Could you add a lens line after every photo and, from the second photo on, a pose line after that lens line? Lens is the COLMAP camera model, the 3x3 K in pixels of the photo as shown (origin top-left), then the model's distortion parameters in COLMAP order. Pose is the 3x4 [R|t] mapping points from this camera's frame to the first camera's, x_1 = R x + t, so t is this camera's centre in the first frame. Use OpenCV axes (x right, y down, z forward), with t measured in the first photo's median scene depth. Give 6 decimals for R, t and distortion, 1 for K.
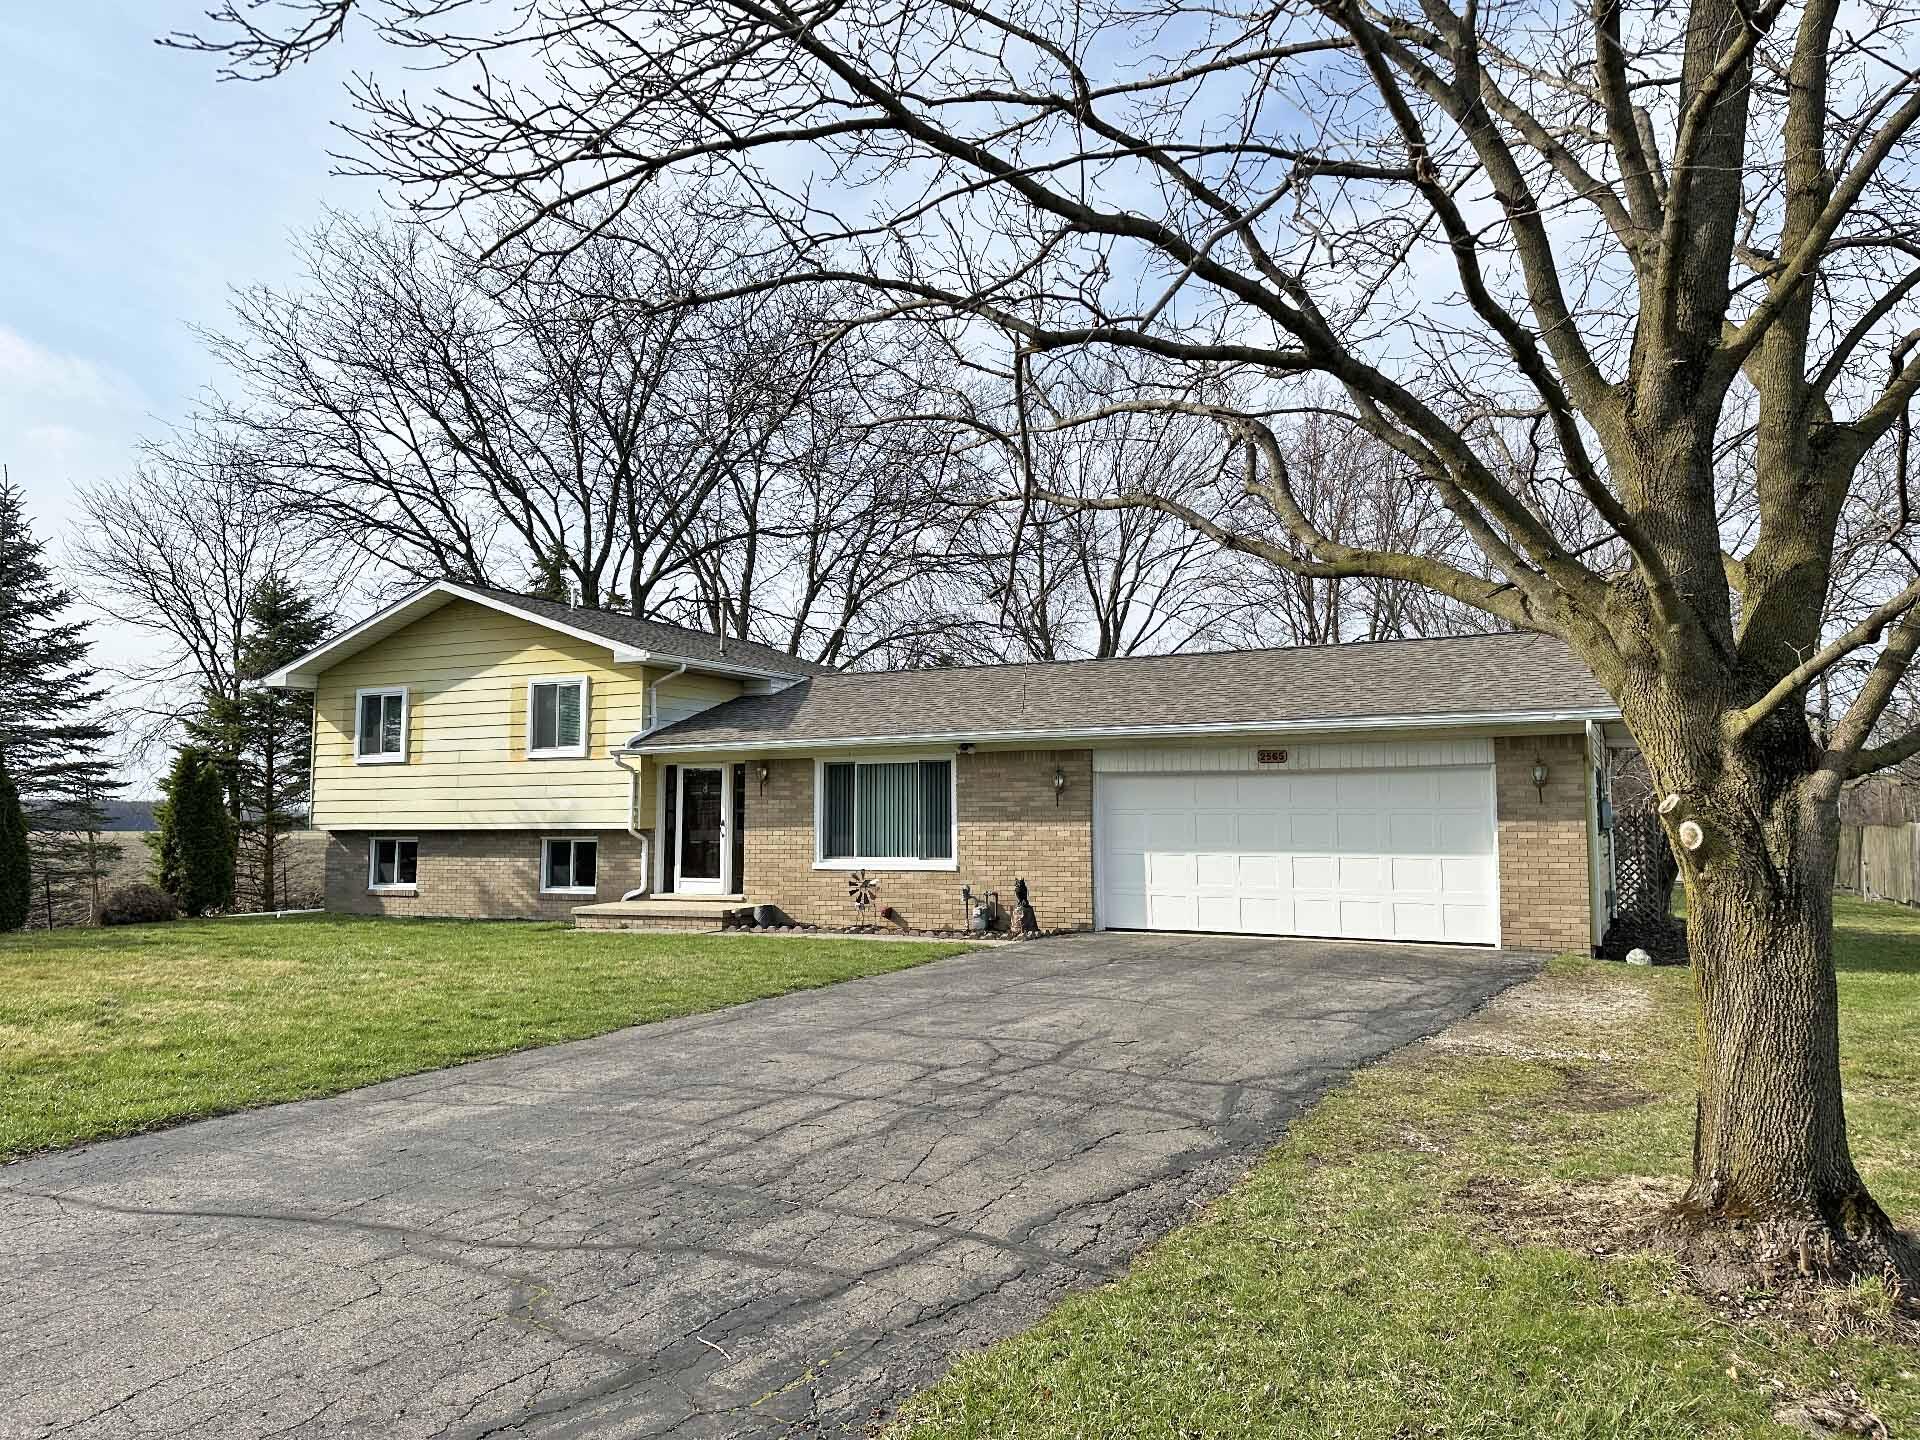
lens RADIAL K [[1326.5, 0, 960.0], [0, 1326.5, 720.0], [0, 0, 1]] dist [0.077717, -0.001177]
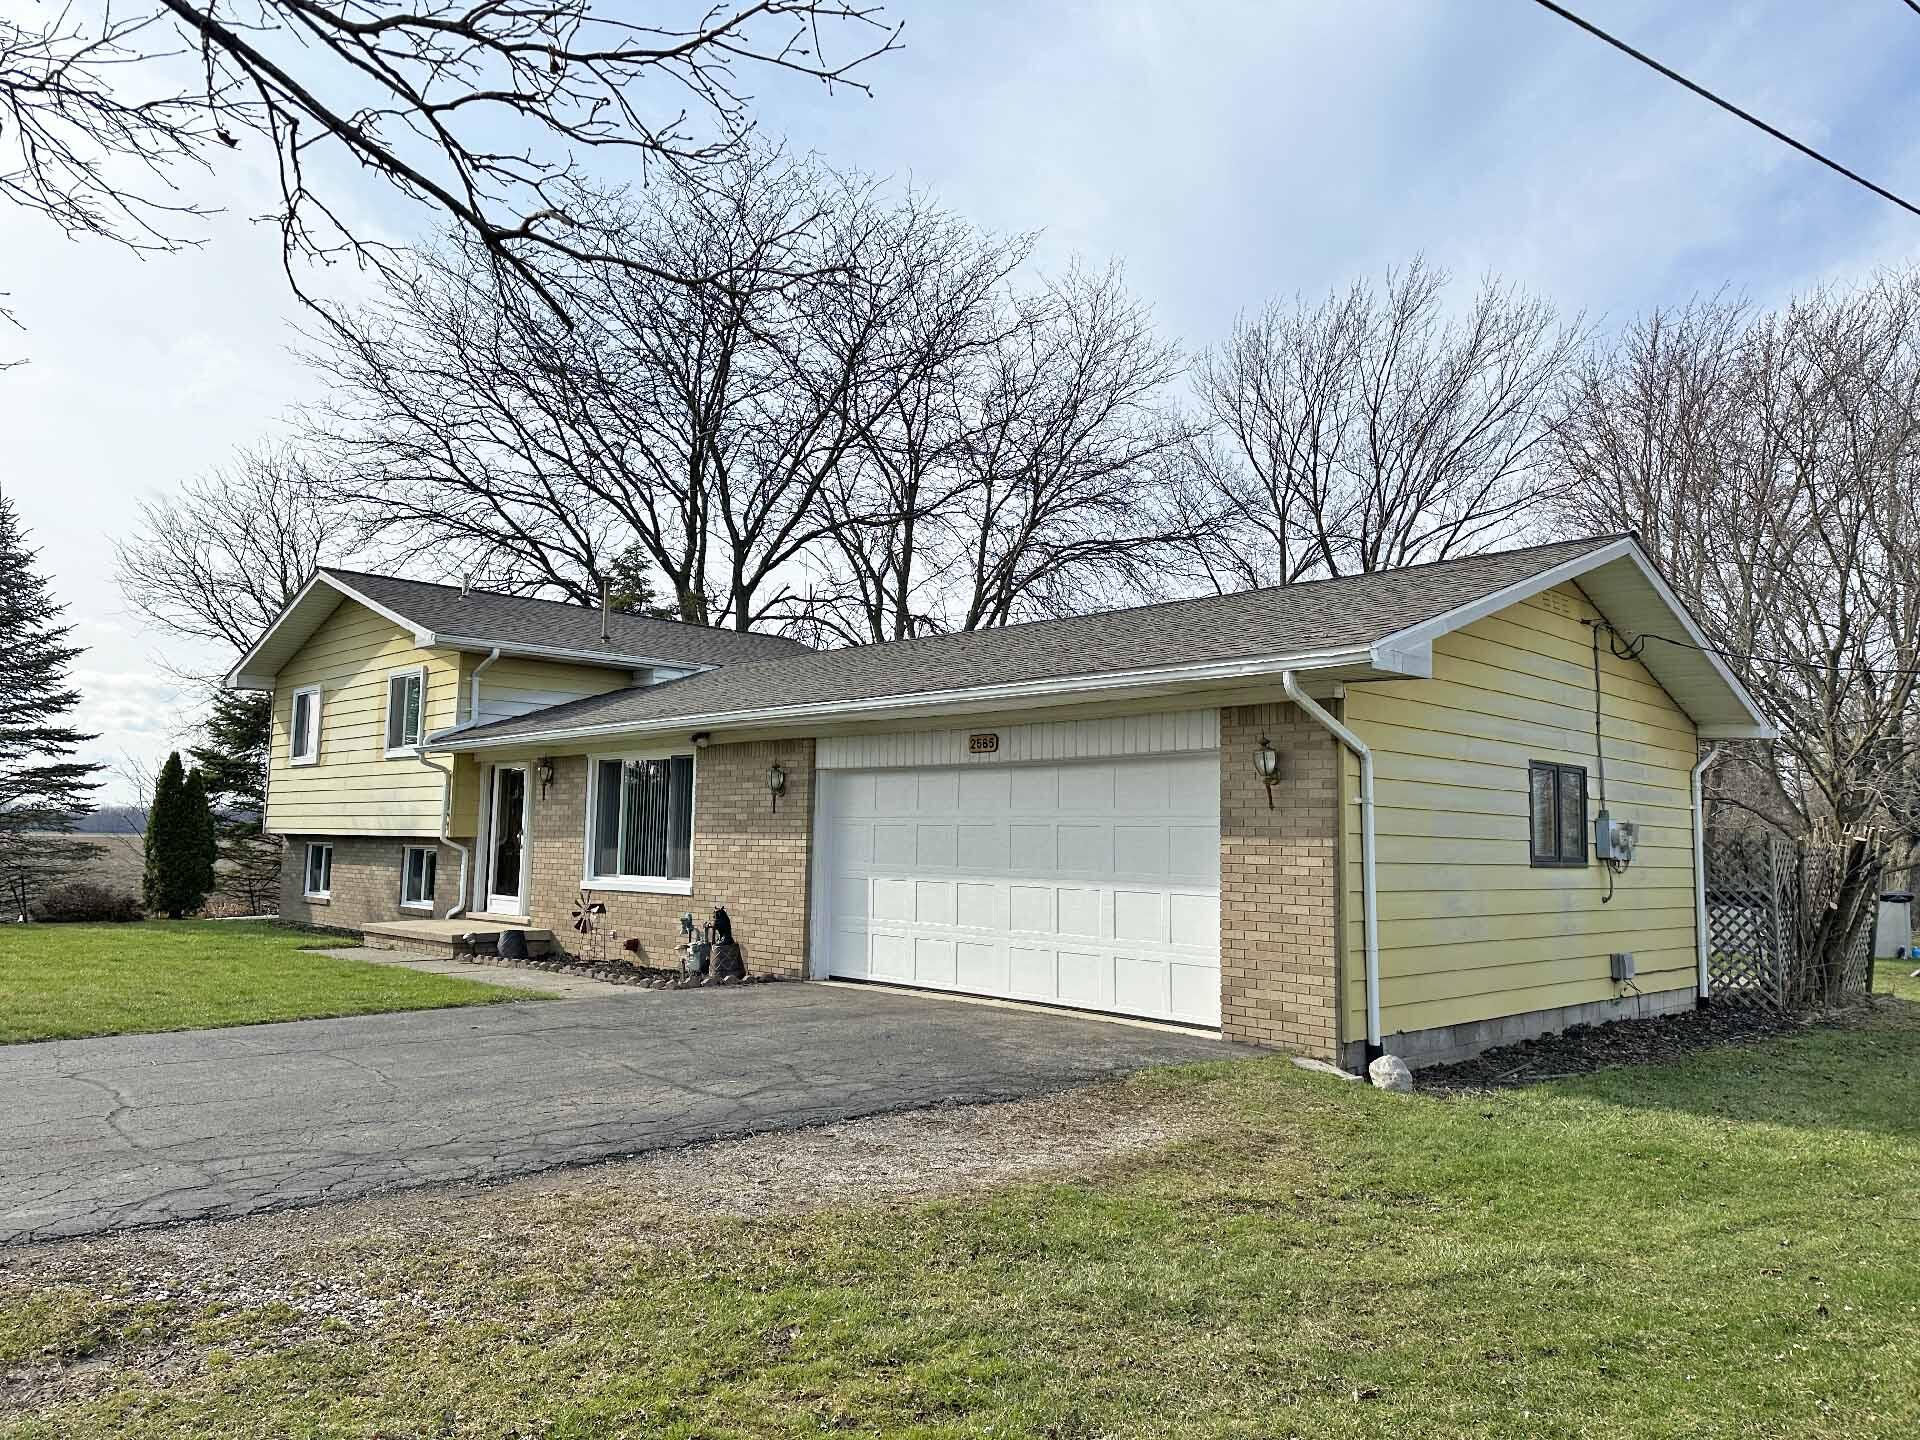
lens RADIAL K [[1326.5, 0, 960.0], [0, 1326.5, 720.0], [0, 0, 1]] dist [0.077717, -0.001177]
pose [[0.947466, -0.011227, -0.319658, 0.361764], [0.005803, 0.999823, -0.017916, 0.022363], [0.319802, 0.015120, 0.947364, 0.266639]]
